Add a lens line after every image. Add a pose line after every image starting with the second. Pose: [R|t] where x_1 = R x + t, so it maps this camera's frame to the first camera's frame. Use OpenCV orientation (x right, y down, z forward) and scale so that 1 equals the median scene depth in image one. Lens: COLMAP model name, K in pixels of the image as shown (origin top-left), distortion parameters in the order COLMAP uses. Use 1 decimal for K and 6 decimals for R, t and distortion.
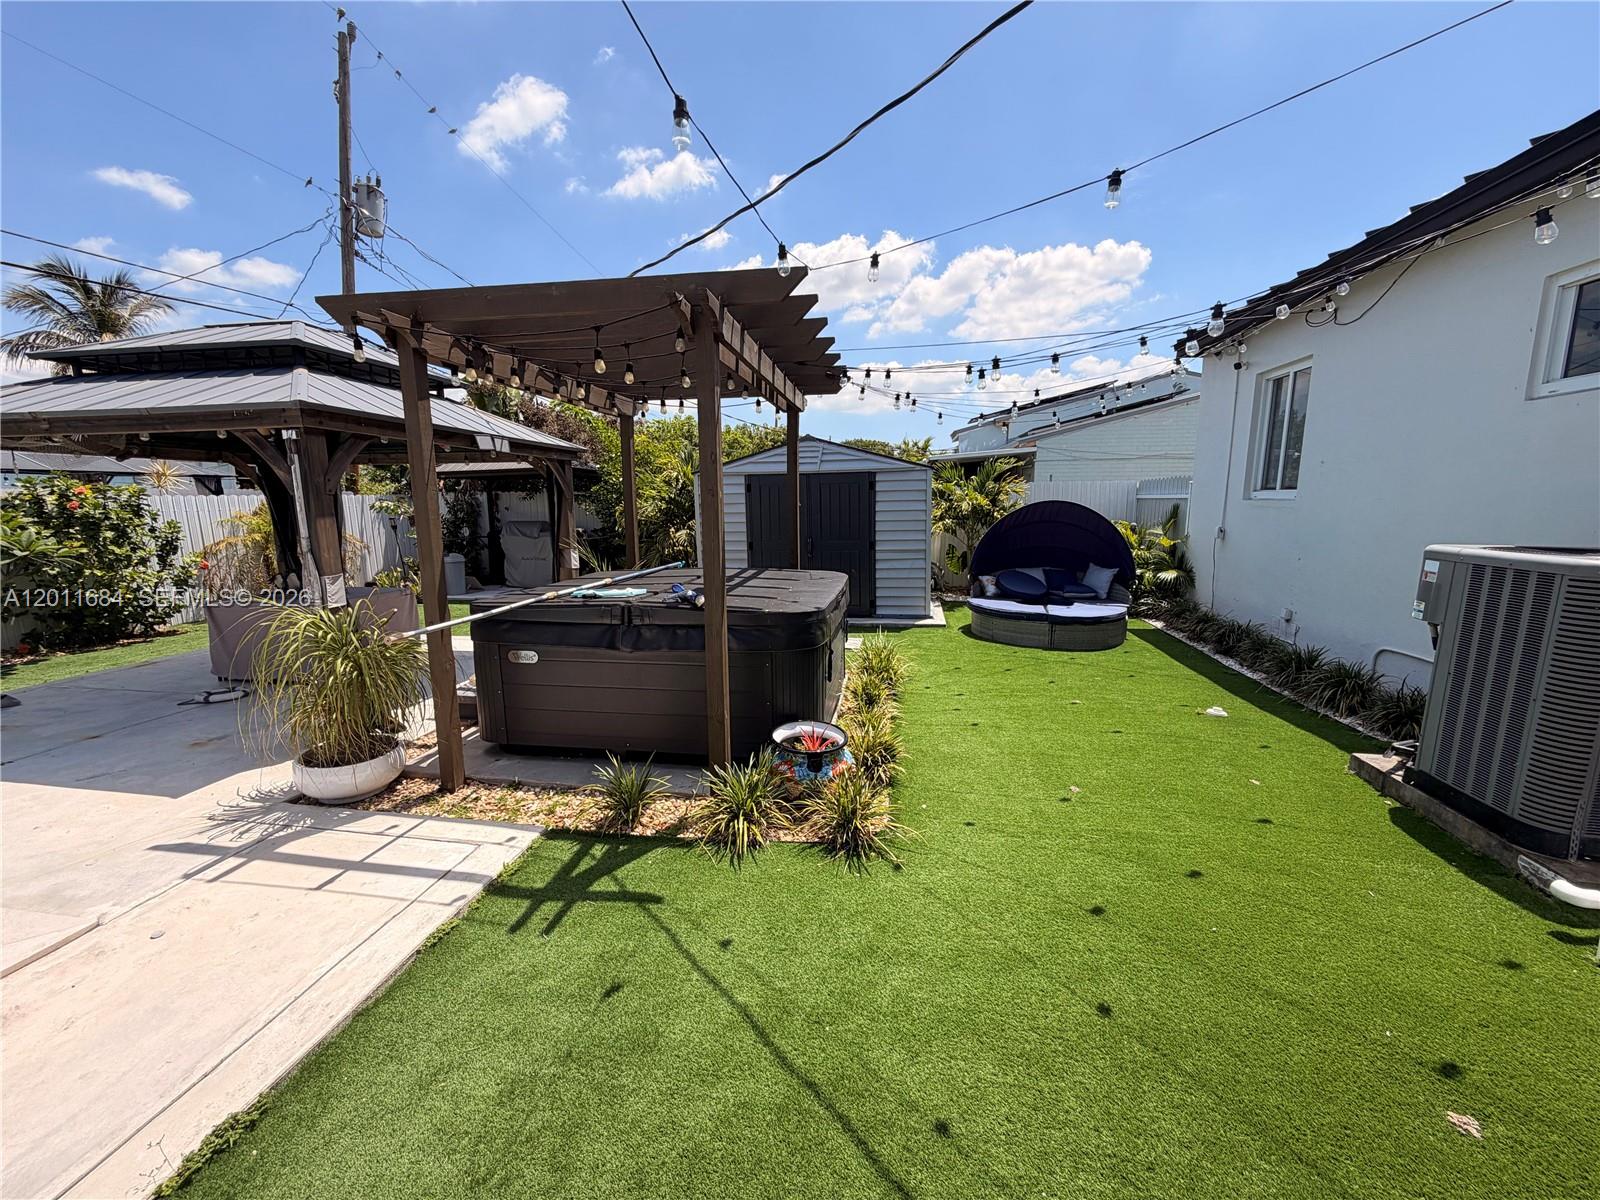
lens RADIAL K [[638.1, 0, 795.8], [0, 638.1, 601.3], [0, 0, 1]] dist [-0.002665, 0.000975]
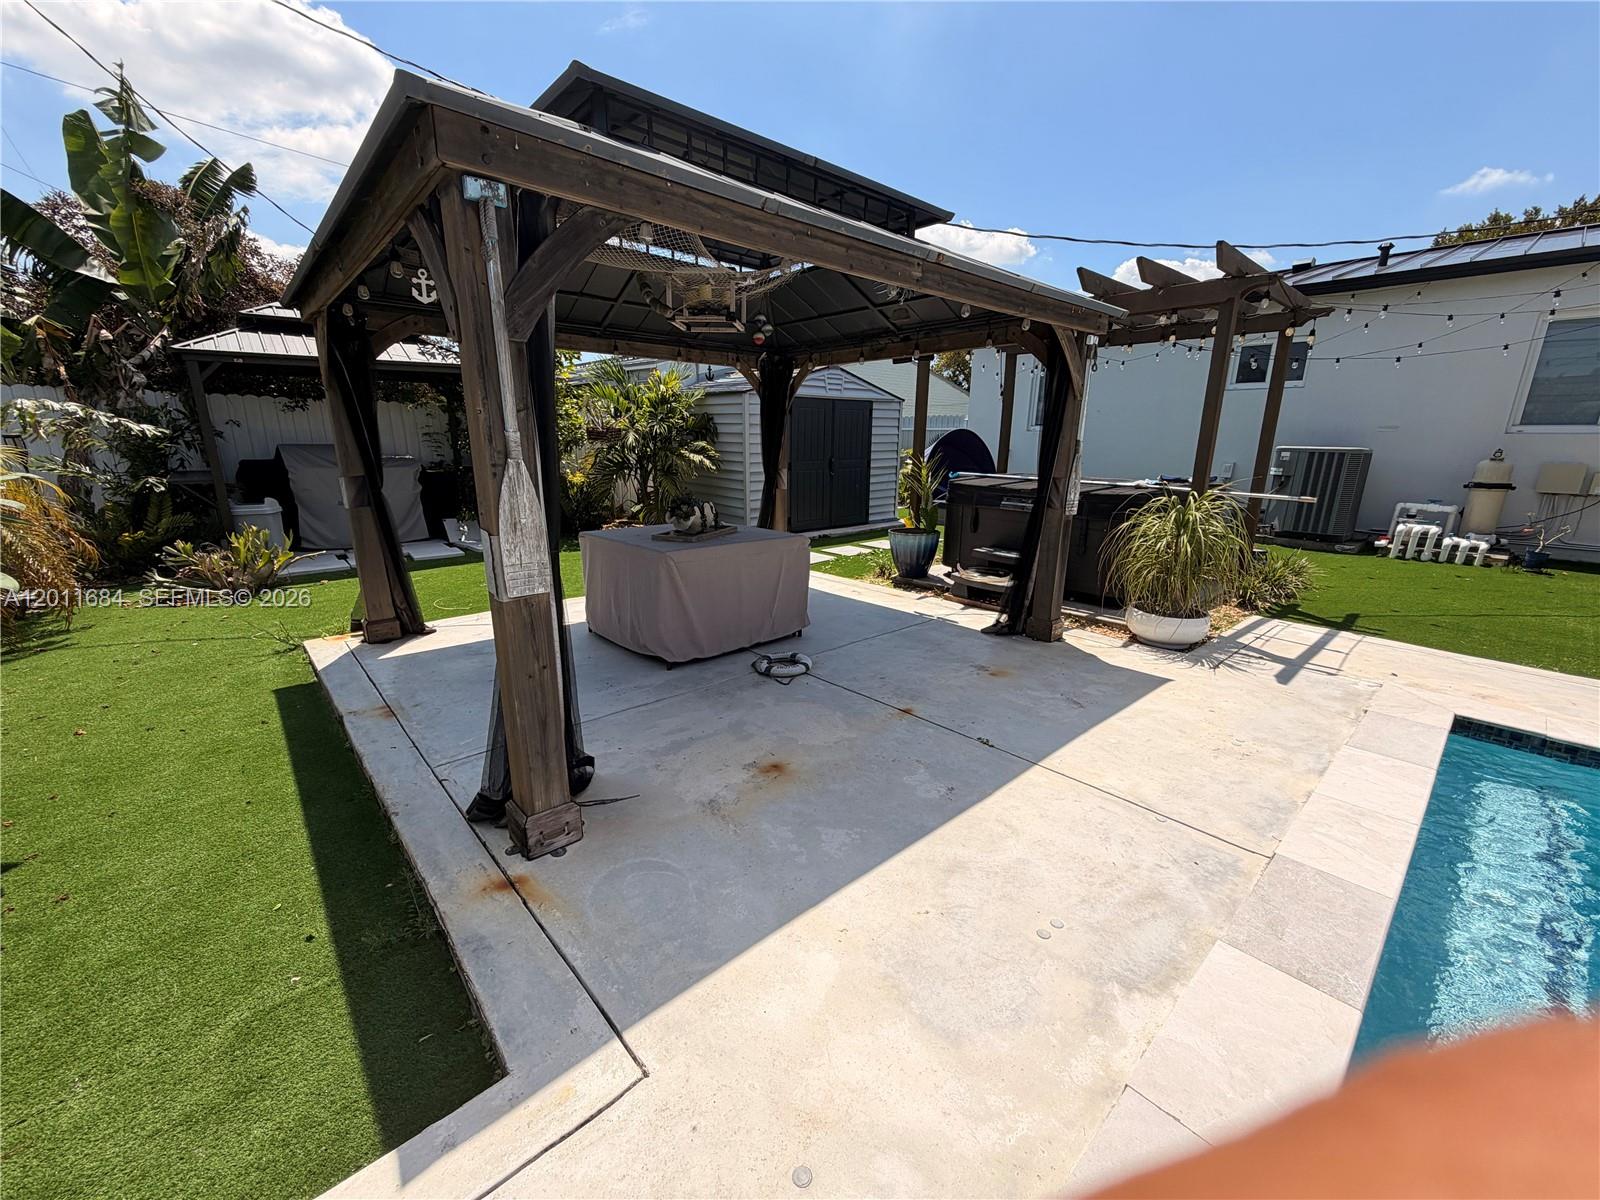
lens RADIAL K [[638.1, 0, 792.3], [0, 638.1, 599.4], [0, 0, 1]] dist [-0.002665, 0.000975]
pose [[0.627223, -0.178518, 0.758105, -1.510910], [0.105027, 0.983873, 0.144786, -0.039879], [-0.771726, -0.011191, 0.635857, 0.558582]]
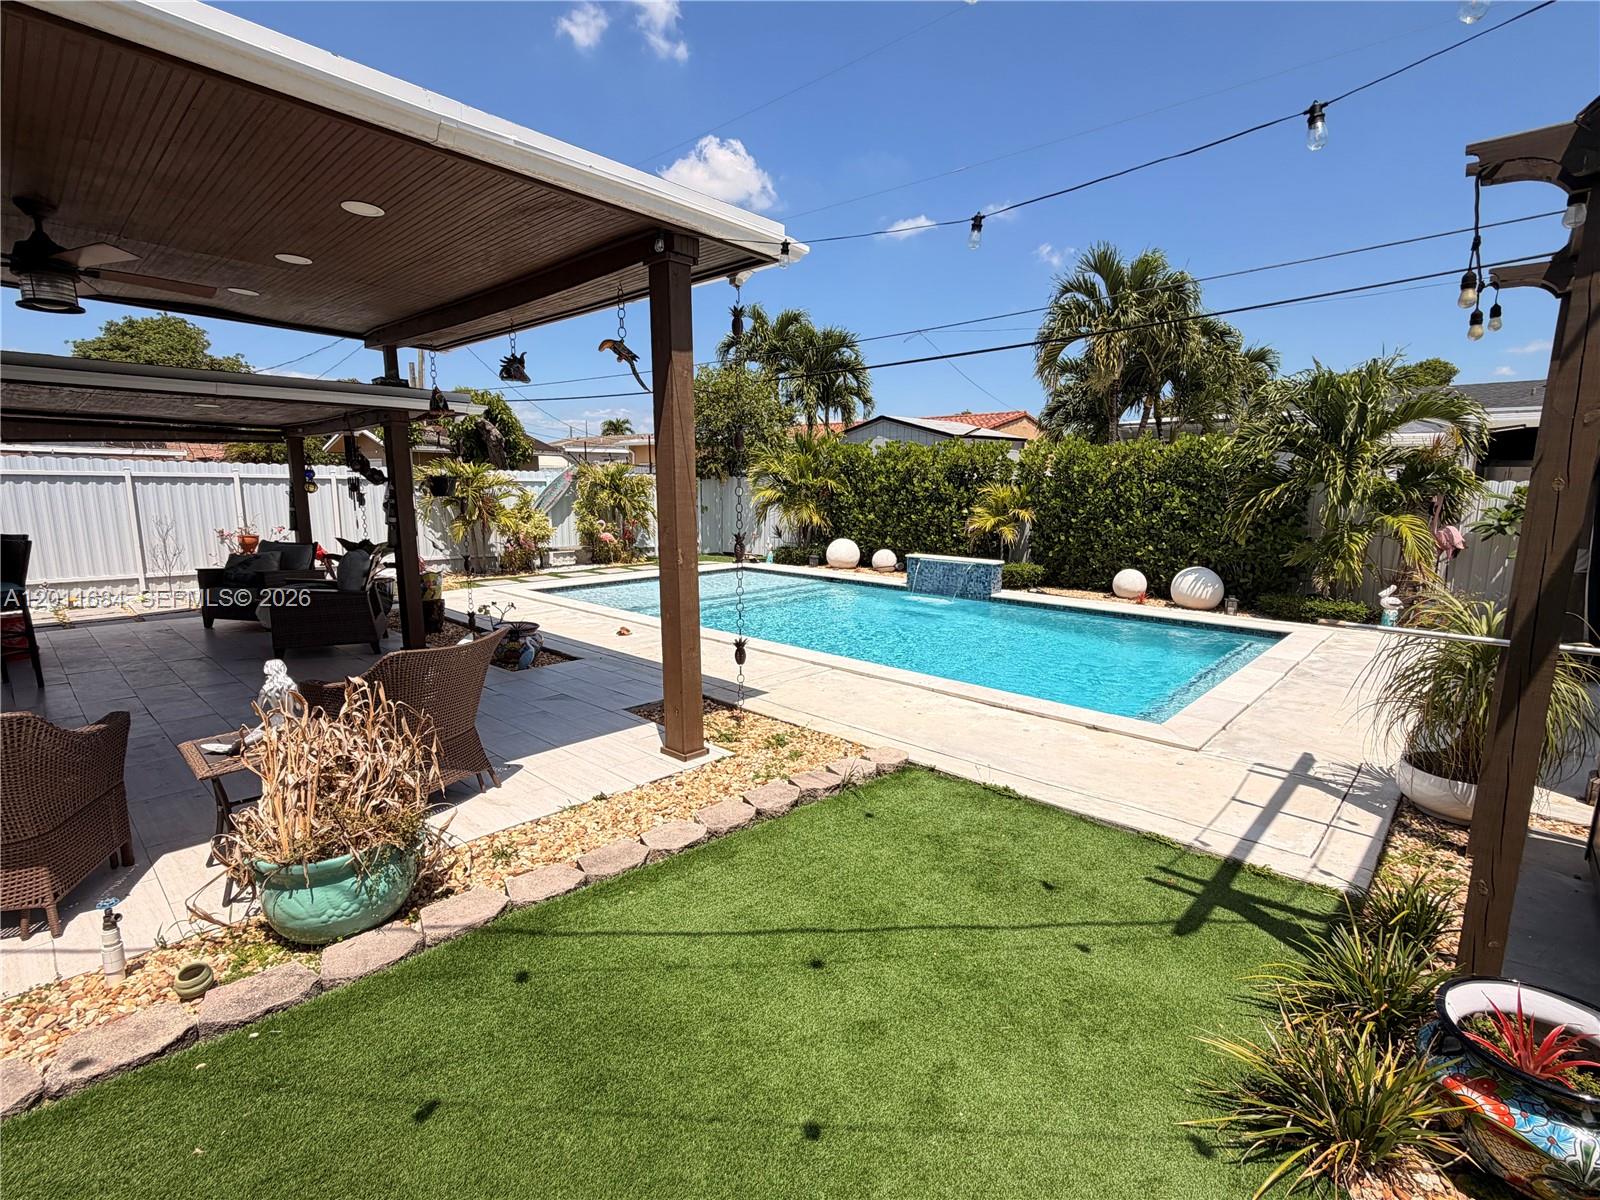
lens RADIAL K [[745.9, 0, 793.6], [0, 745.9, 589.6], [0, 0, 1]] dist [-0.002643, 0.000065]
pose [[-0.552319, 0.125464, -0.824138, 0.455921], [-0.135053, 0.962083, 0.236974, -0.089484], [0.822621, 0.242187, -0.514432, 0.495290]]
